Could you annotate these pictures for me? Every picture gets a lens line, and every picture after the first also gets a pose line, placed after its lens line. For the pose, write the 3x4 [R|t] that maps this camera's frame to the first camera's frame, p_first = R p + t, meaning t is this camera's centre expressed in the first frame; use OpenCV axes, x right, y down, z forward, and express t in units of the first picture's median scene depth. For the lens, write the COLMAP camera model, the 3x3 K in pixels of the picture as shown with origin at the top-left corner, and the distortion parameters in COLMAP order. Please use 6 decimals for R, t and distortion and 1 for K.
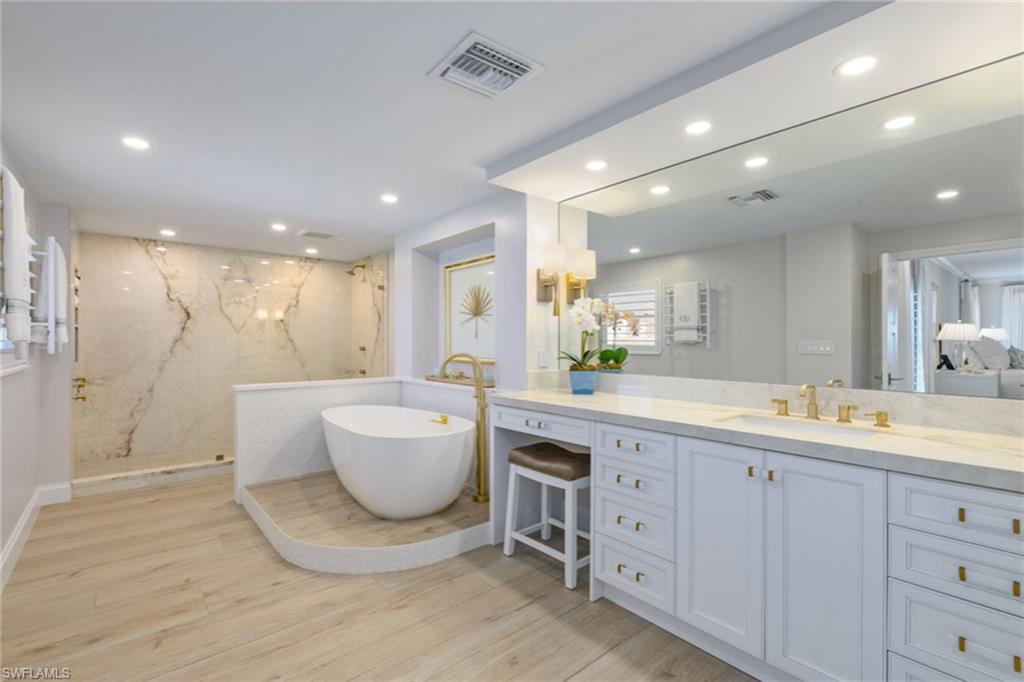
lens RADIAL K [[470.4, 0, 509.7], [0, 470.4, 339.5], [0, 0, 1]] dist [0.003233, 0.000417]
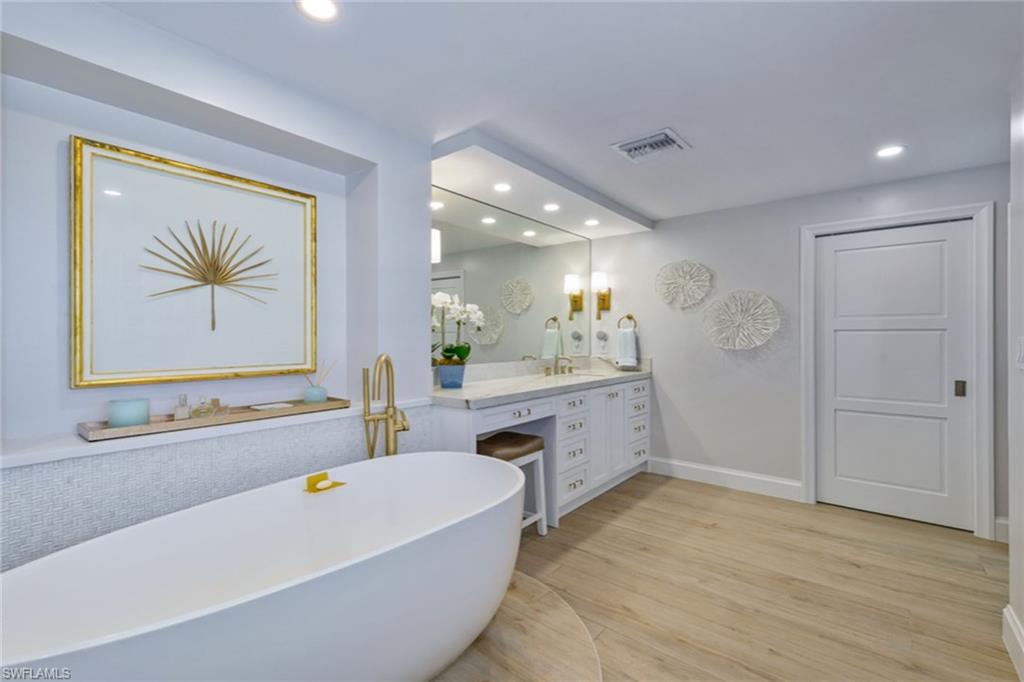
lens RADIAL K [[453.1, 0, 509.1], [0, 453.1, 340.4], [0, 0, 1]] dist [-0.001361, -0.002761]
pose [[-0.205401, 0.000315, 0.978678, -1.082013], [0.000082, 1.000000, -0.000305, 0.016901], [-0.978678, 0.000018, -0.205401, 1.416115]]
